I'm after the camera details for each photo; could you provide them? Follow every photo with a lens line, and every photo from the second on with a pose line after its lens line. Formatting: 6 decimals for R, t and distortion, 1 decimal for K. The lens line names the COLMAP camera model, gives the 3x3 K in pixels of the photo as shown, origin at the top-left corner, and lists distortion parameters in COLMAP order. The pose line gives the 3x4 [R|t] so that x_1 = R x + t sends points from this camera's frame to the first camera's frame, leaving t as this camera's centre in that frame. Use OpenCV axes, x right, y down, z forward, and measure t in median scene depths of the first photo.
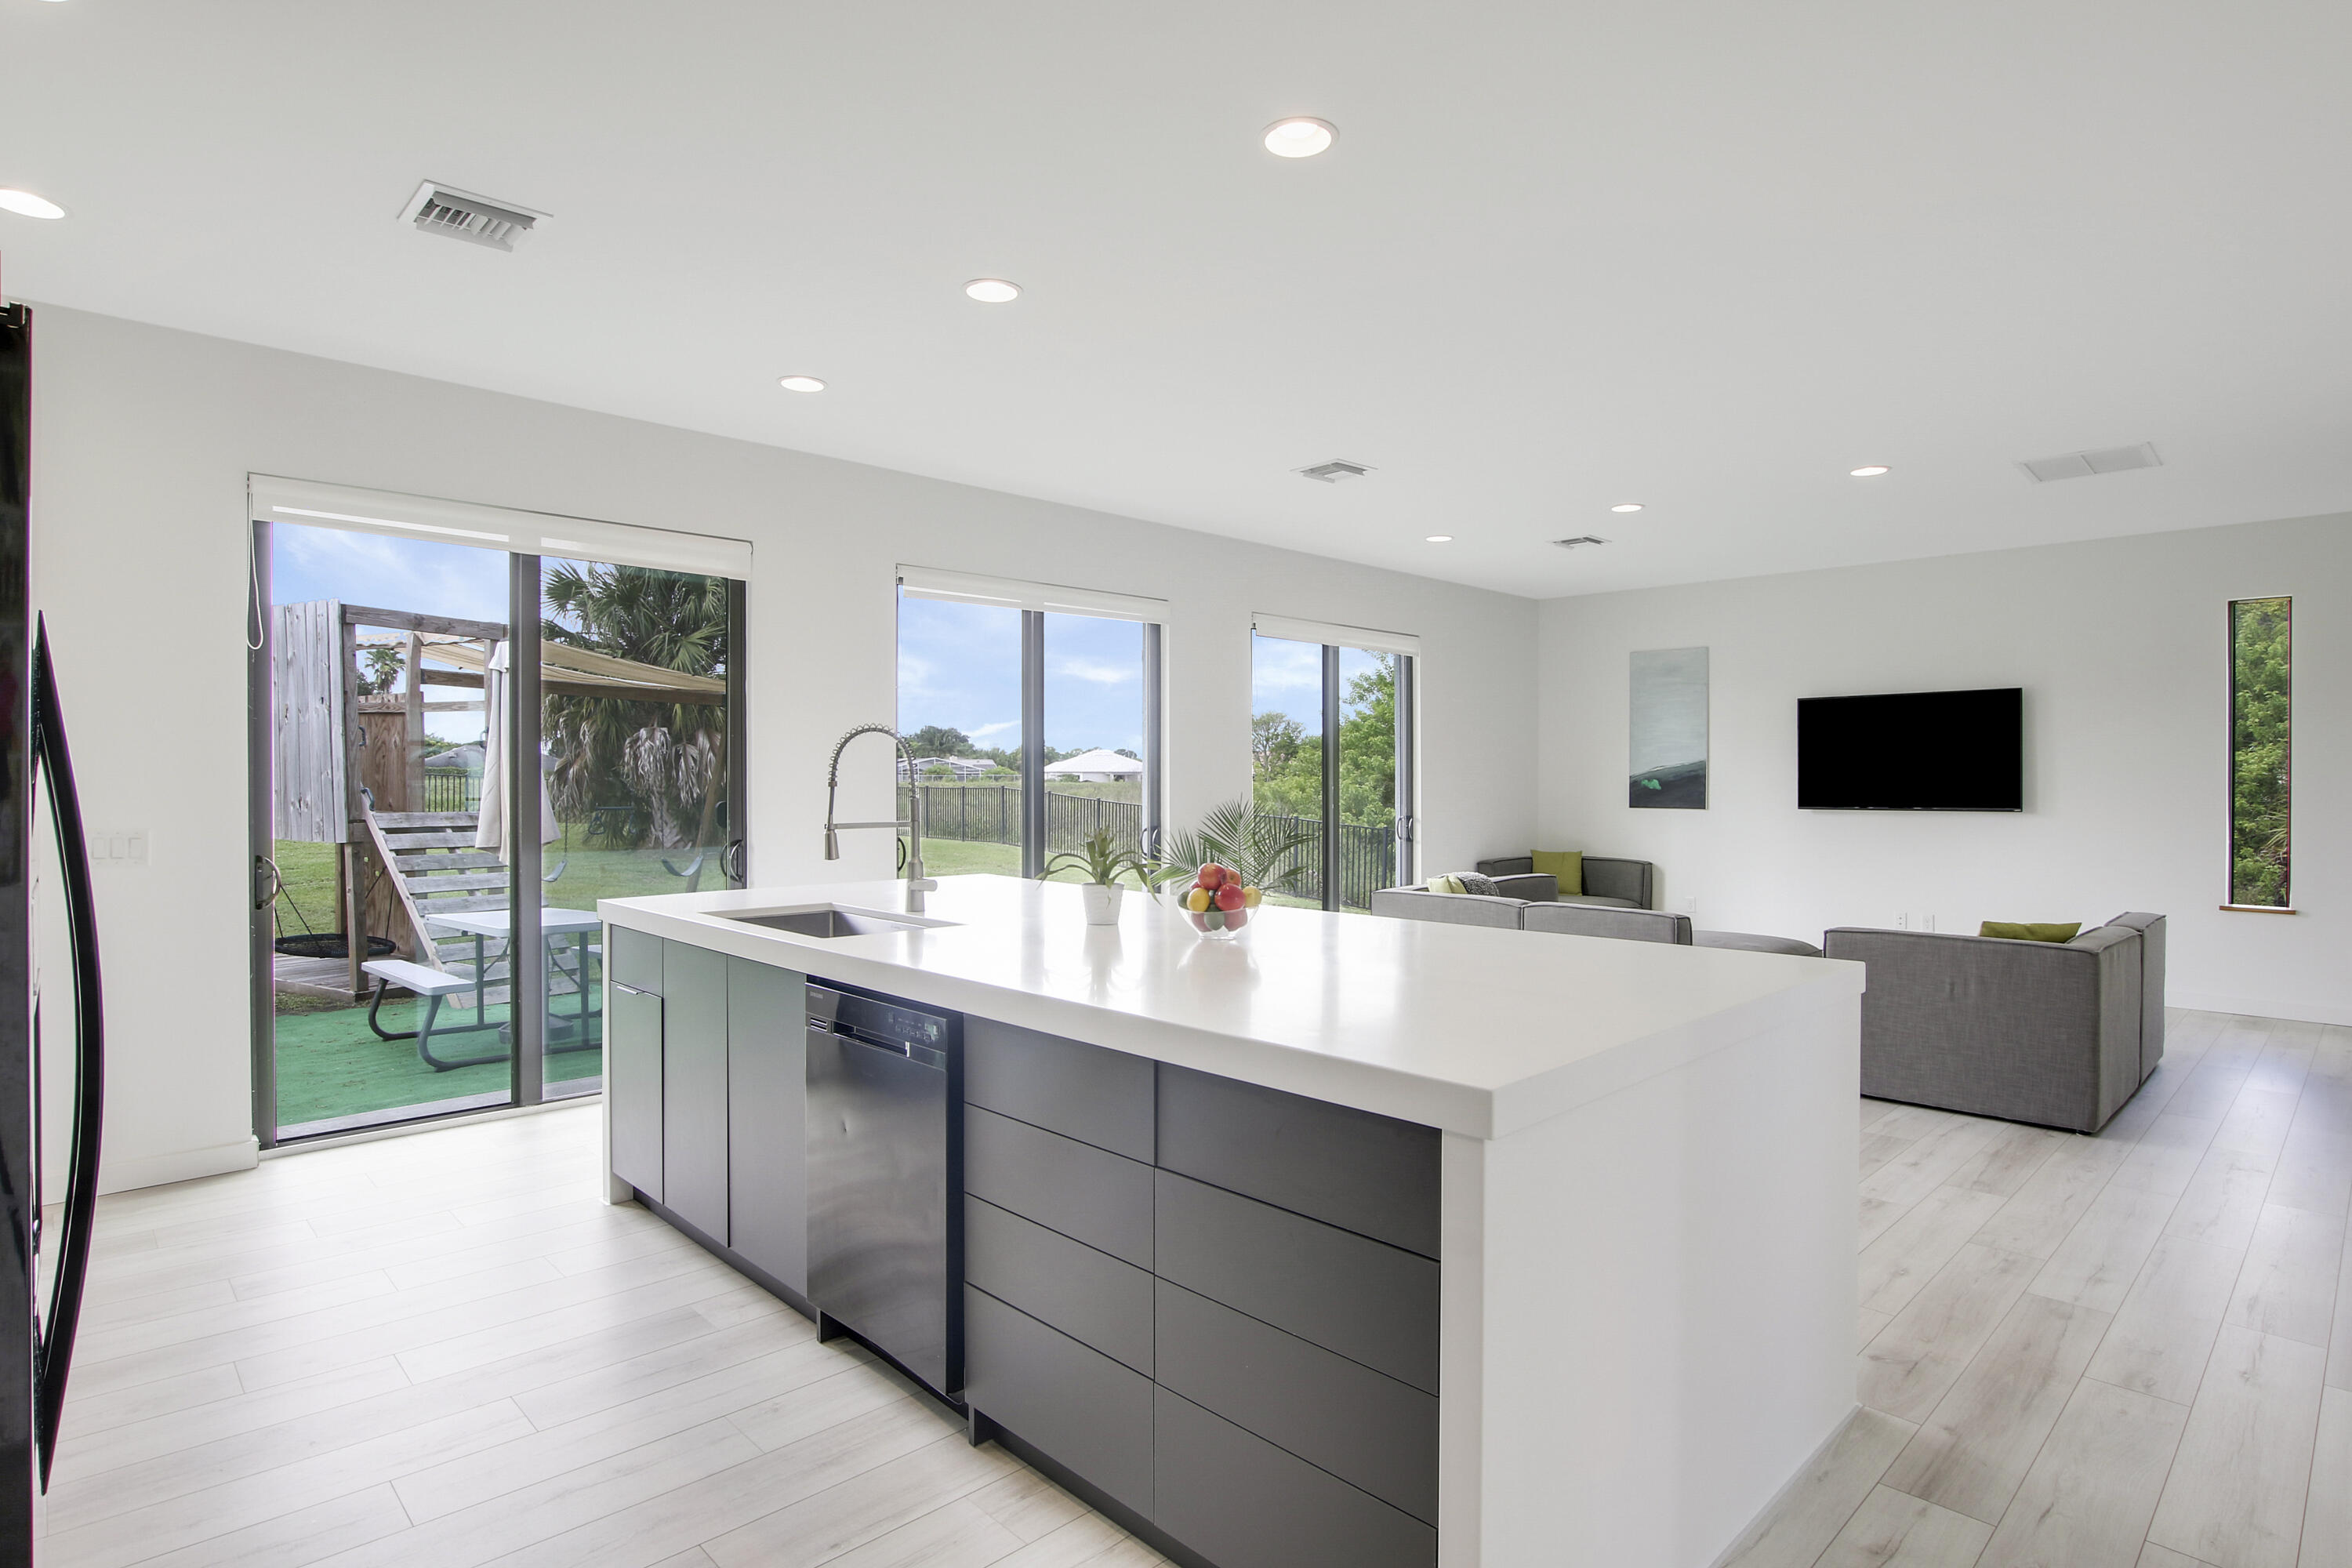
lens RADIAL K [[1221.7, 0, 1187.9], [0, 1221.7, 791.6], [0, 0, 1]] dist [-0.007957, 0.000361]
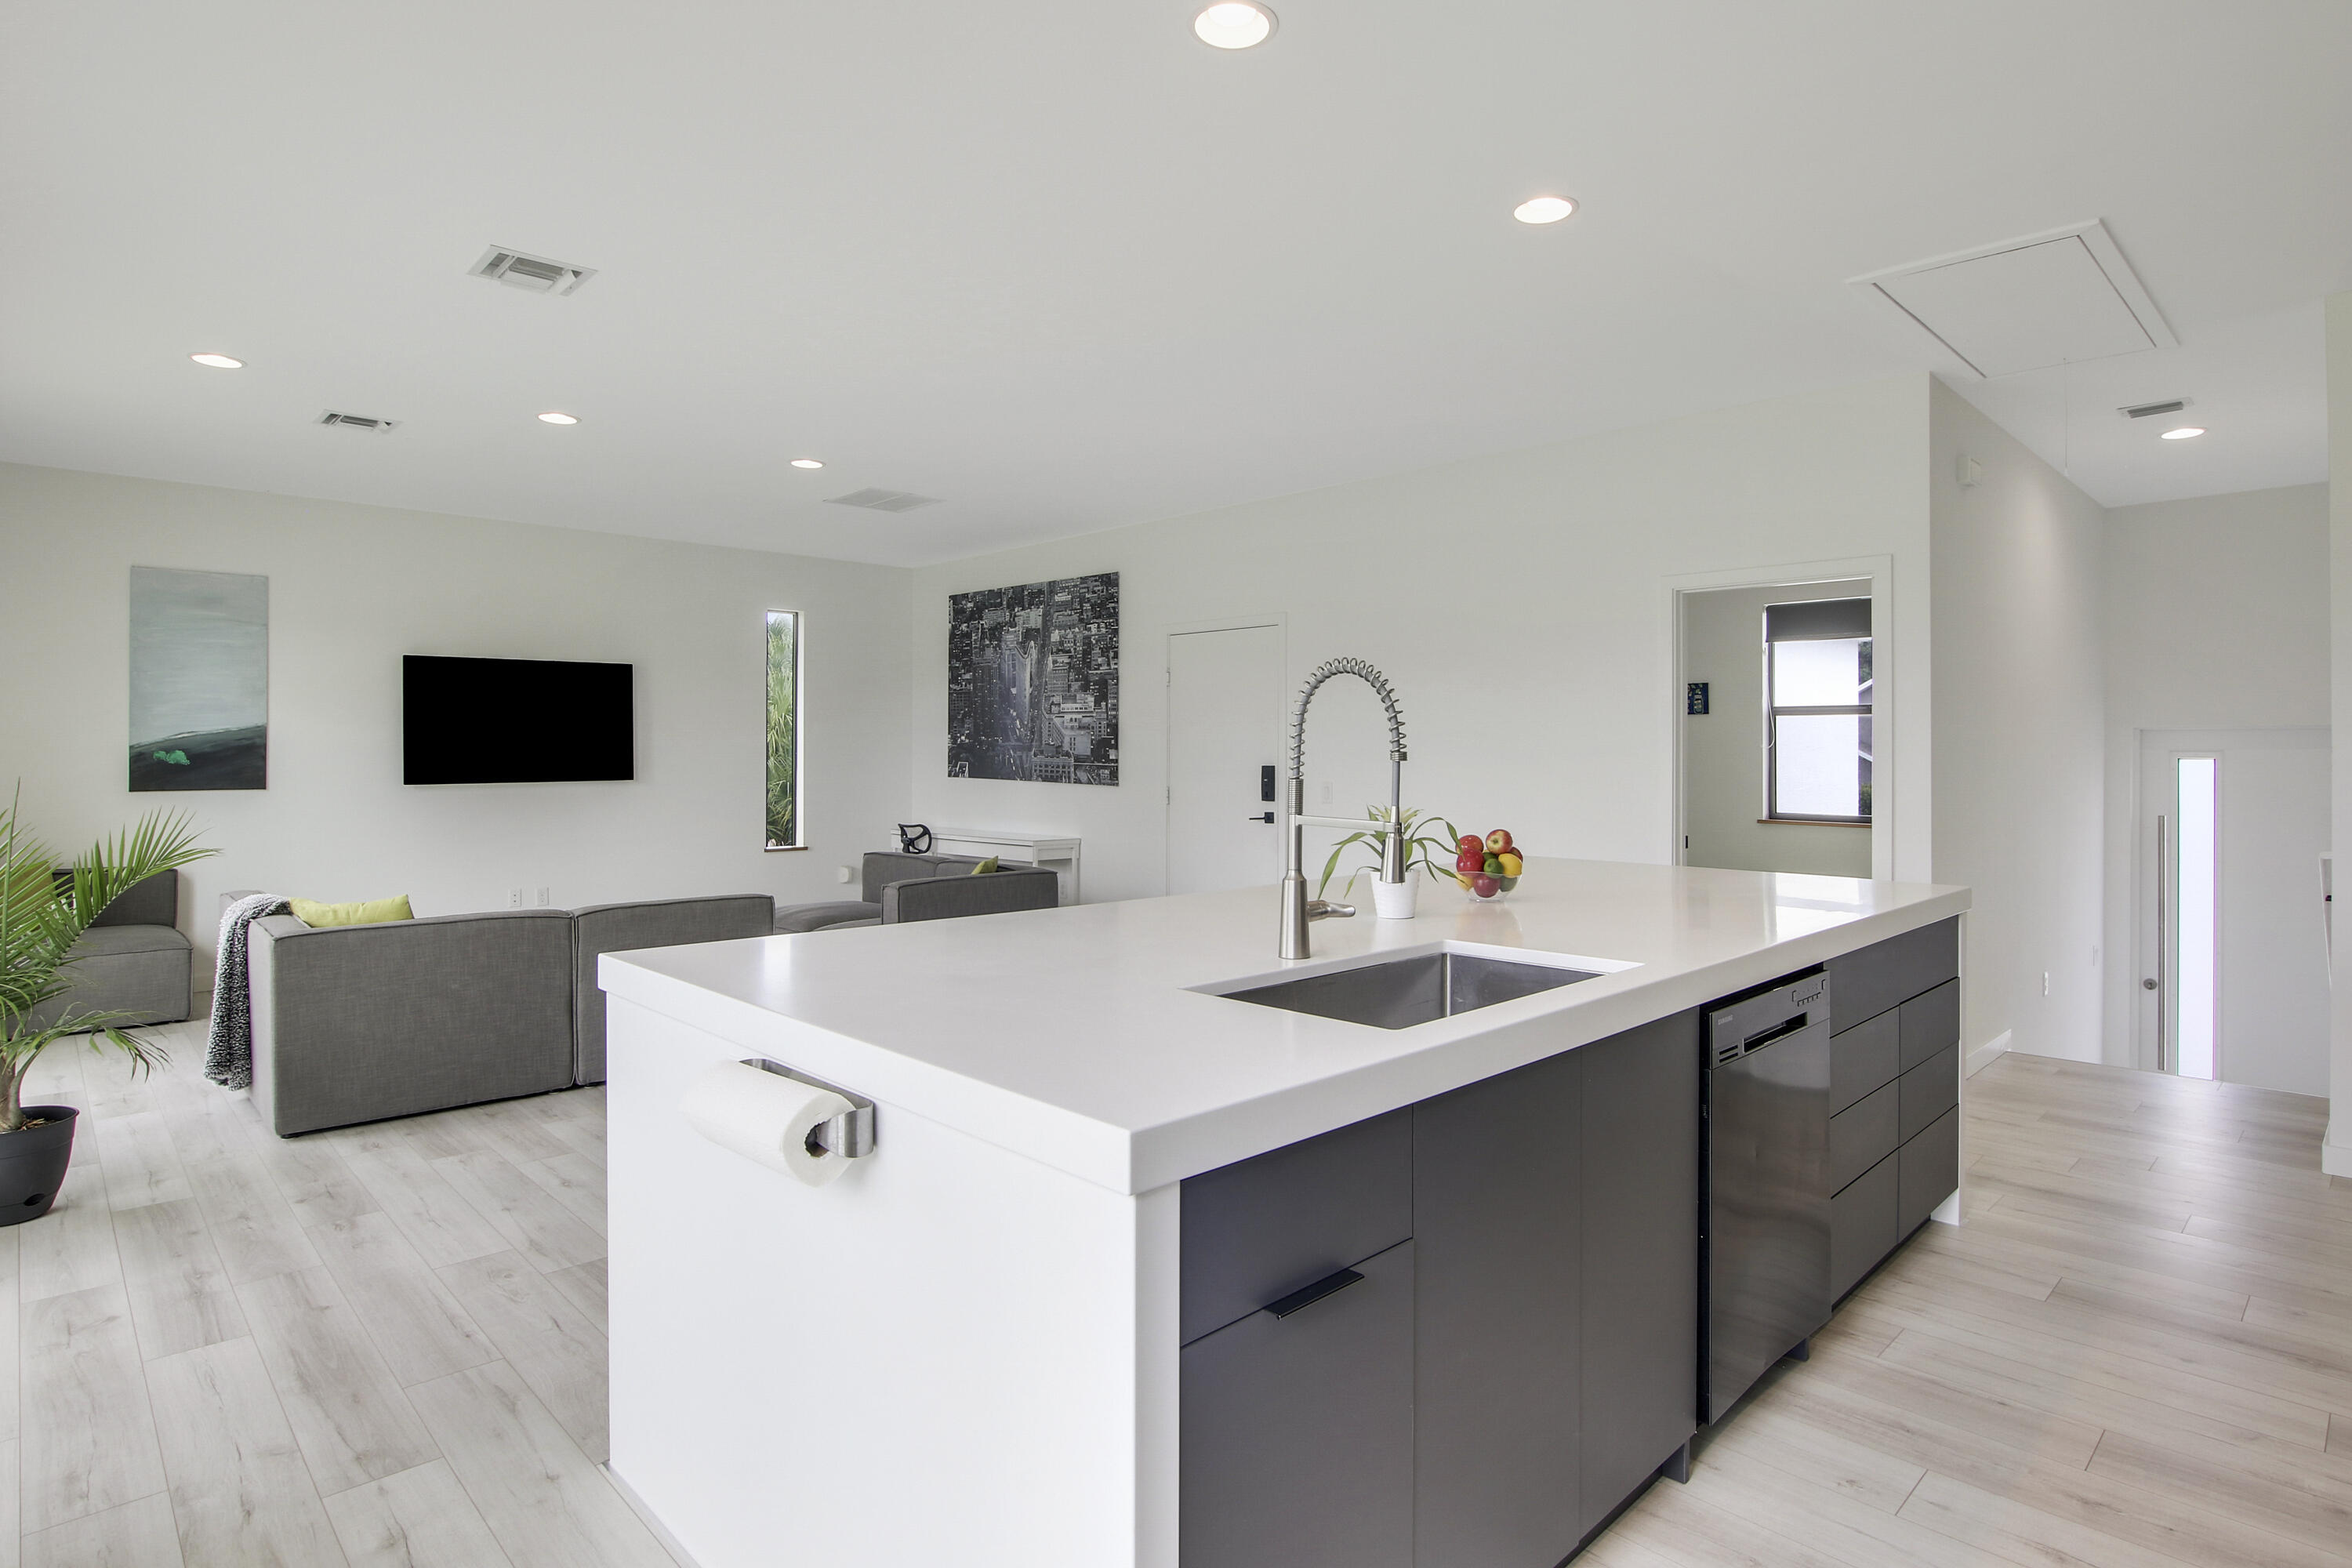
lens RADIAL K [[1273.6, 0, 1196.1], [0, 1273.6, 735.1], [0, 0, 1]] dist [0.000888, -0.002795]
pose [[0.003134, 0.009171, 0.999953, -0.387803], [0.010610, 0.999901, -0.009203, -0.006335], [-0.999939, 0.010639, 0.003036, 0.440350]]
